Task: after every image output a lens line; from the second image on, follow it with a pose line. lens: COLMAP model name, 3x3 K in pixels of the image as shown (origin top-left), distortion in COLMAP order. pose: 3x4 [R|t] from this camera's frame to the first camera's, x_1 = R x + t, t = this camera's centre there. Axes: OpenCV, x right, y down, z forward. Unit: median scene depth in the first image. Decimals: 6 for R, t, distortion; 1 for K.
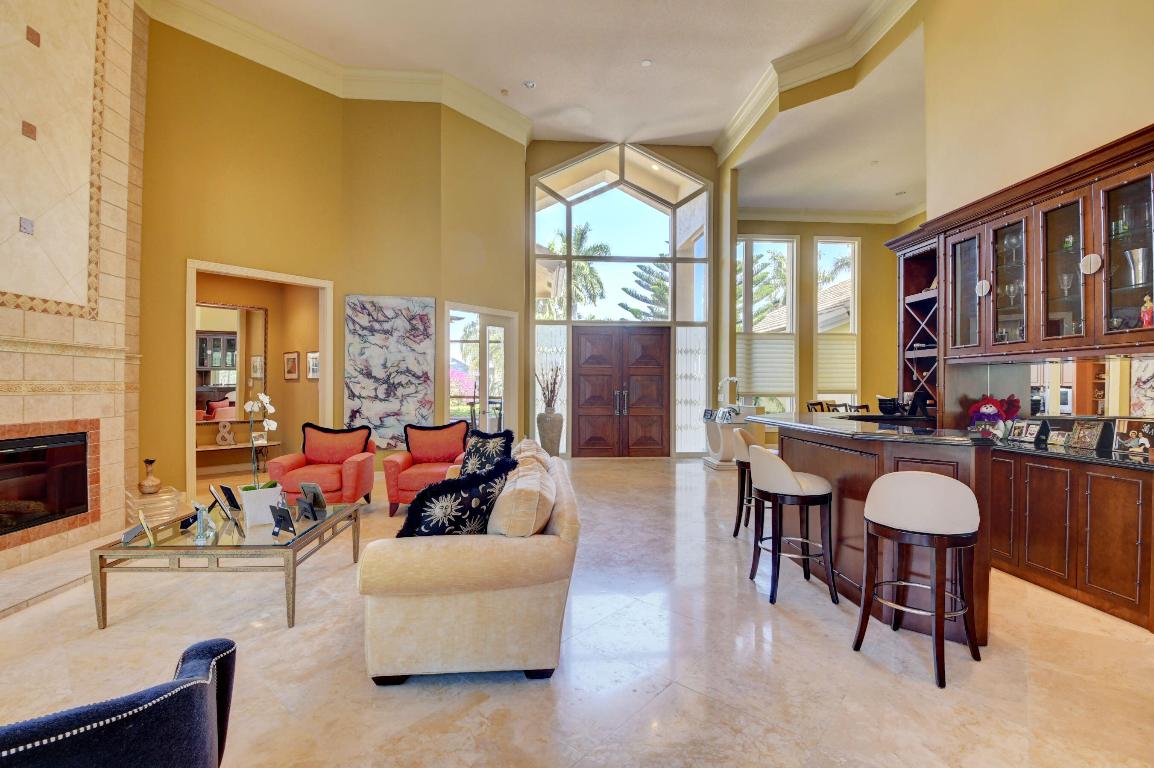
lens RADIAL K [[510.2, 0, 568.6], [0, 510.2, 381.7], [0, 0, 1]] dist [0.001304, -0.015534]
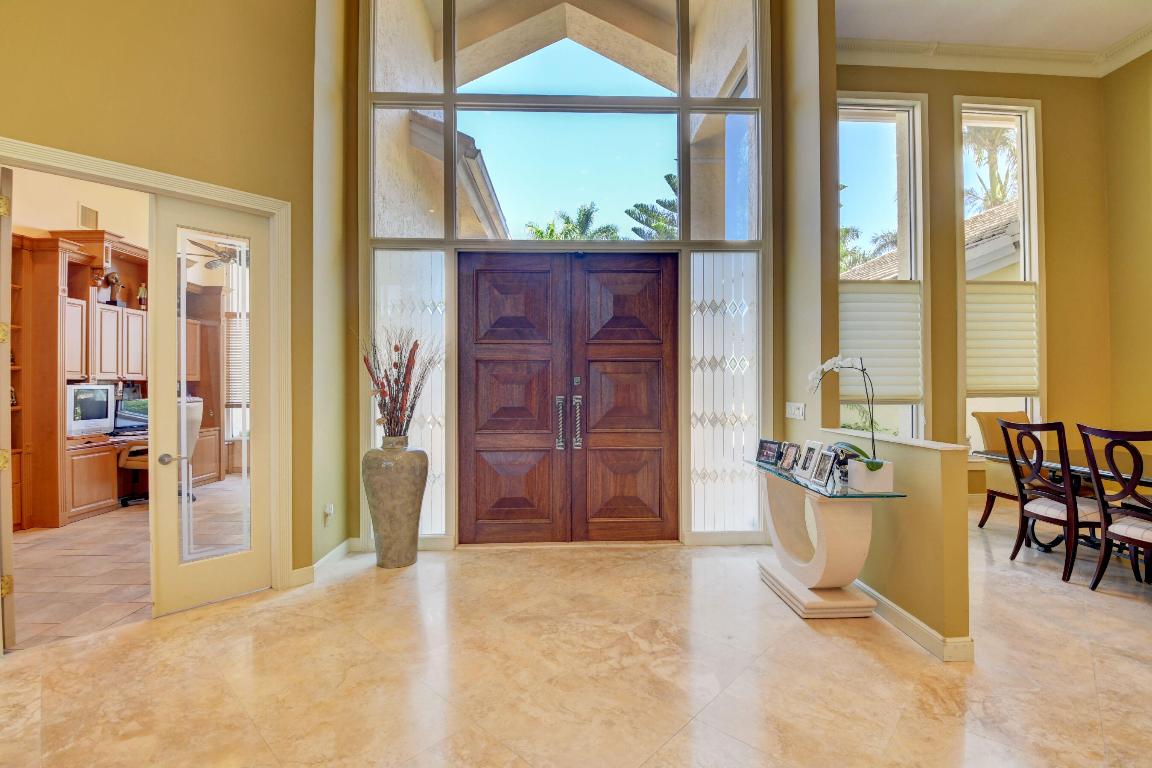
lens RADIAL K [[509.4, 0, 568.5], [0, 509.4, 389.3], [0, 0, 1]] dist [0.001304, -0.015534]
pose [[0.999302, -0.008109, -0.036465, 0.124307], [0.008630, 0.999863, 0.014146, 0.005760], [0.036345, -0.014451, 0.999235, 0.570695]]
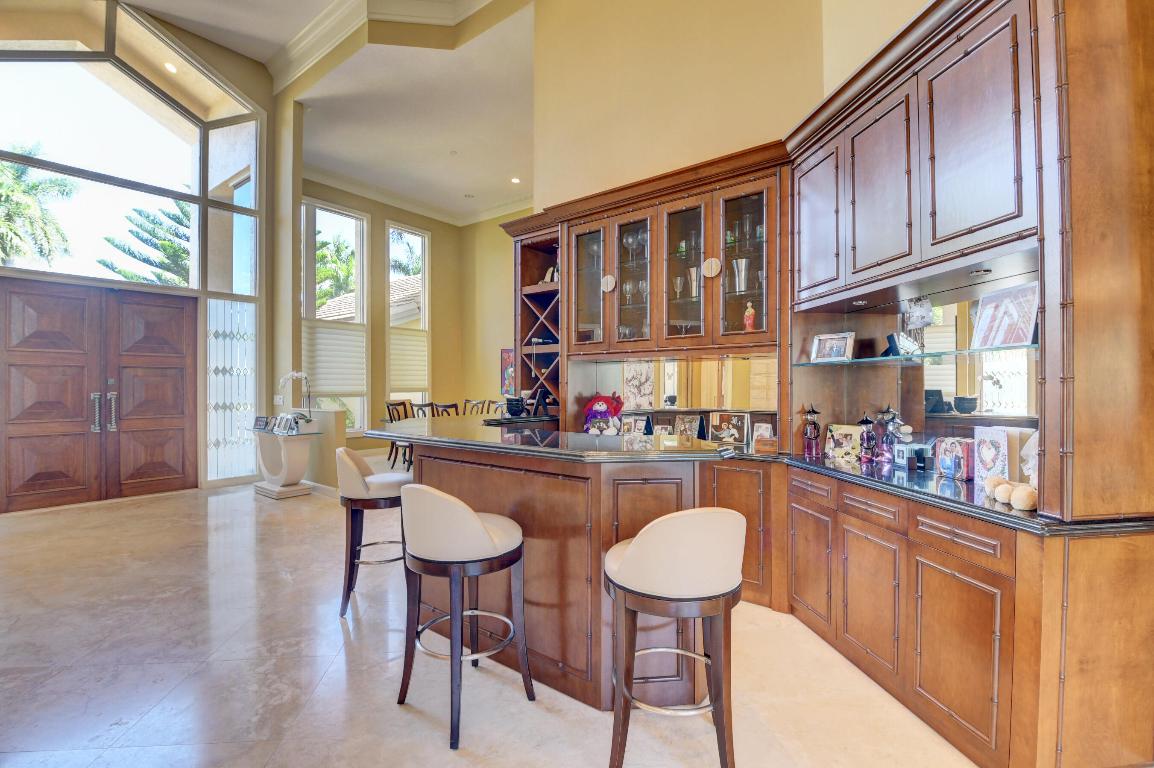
lens RADIAL K [[510.2, 0, 578.2], [0, 510.2, 387.8], [0, 0, 1]] dist [0.001304, -0.015534]
pose [[0.651153, -0.007073, 0.758913, 0.014819], [-0.004341, 0.999906, 0.013043, 0.001772], [-0.758934, -0.011787, 0.651061, 0.175993]]
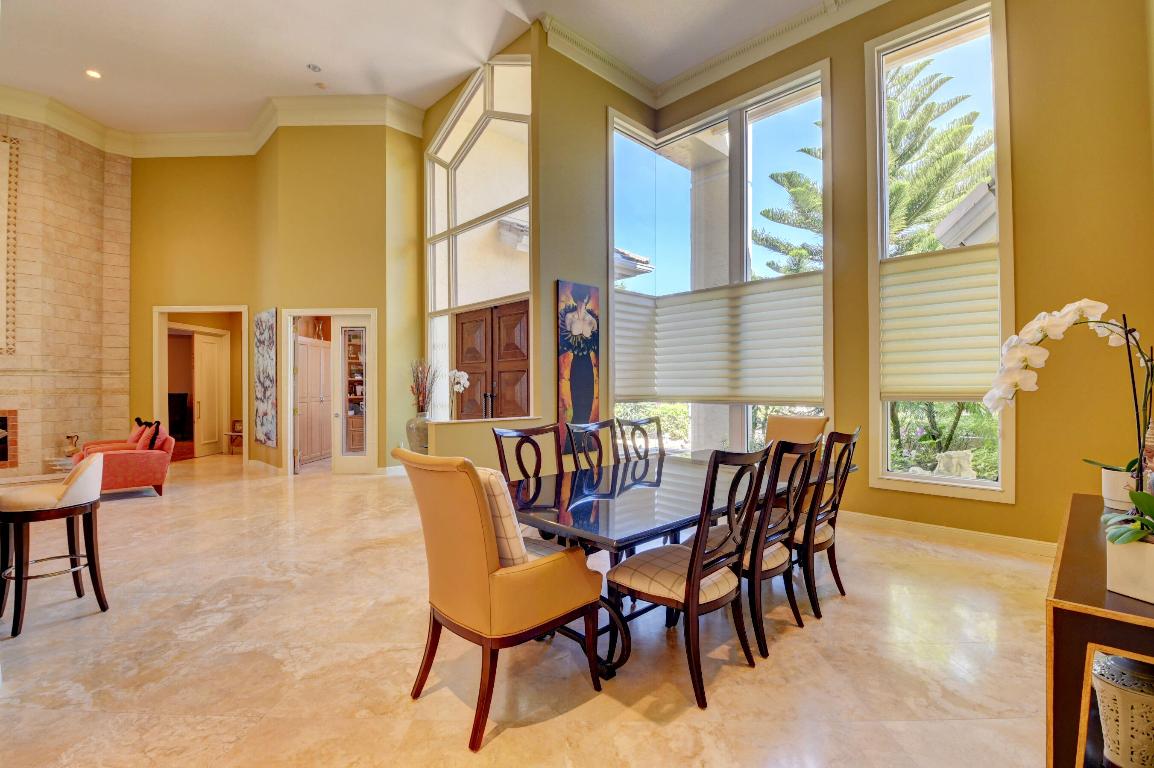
lens RADIAL K [[510.2, 0, 576.0], [0, 510.2, 379.8], [0, 0, 1]] dist [0.001304, -0.015534]
pose [[0.649220, -0.015261, -0.760447, 0.788779], [0.017070, 0.999839, -0.005492, 0.004810], [0.760409, -0.009415, 0.649376, 0.631178]]
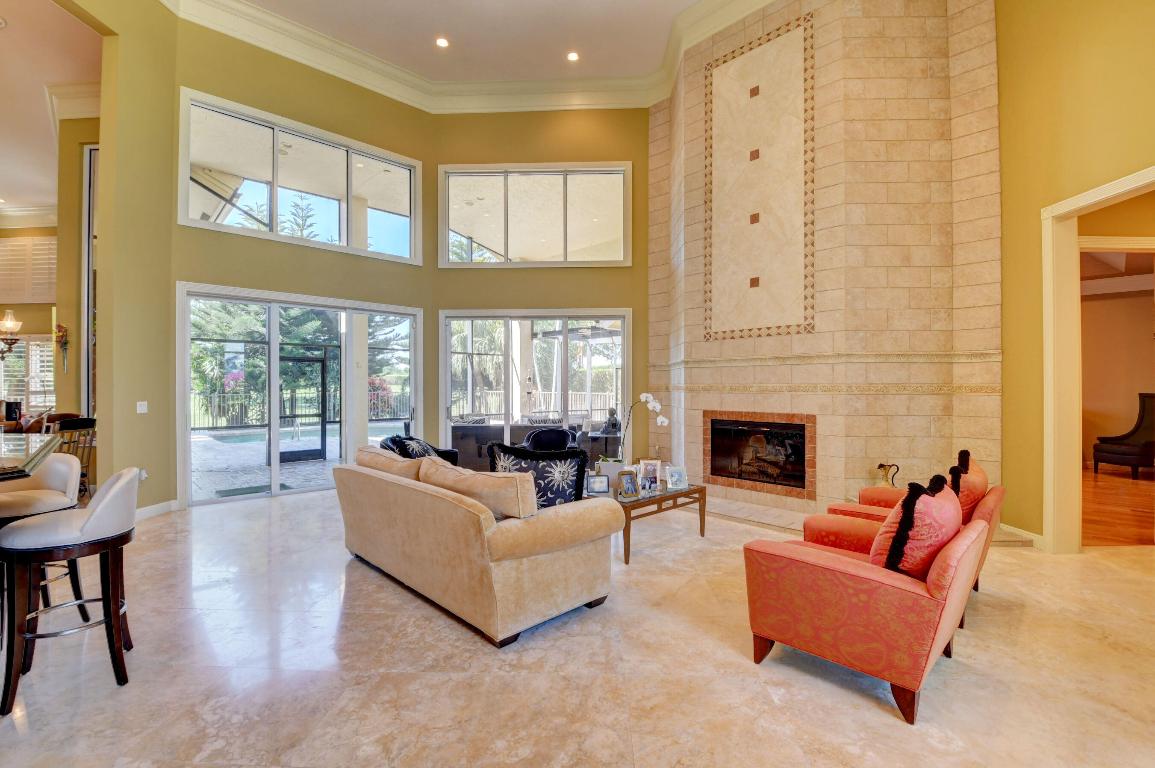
lens RADIAL K [[510.7, 0, 577.4], [0, 510.7, 386.7], [0, 0, 1]] dist [0.001304, -0.015534]
pose [[-0.766409, -0.001709, -0.642350, 0.128217], [0.004947, 0.999951, -0.008562, 0.006502], [0.642333, -0.009740, -0.766364, 0.725049]]
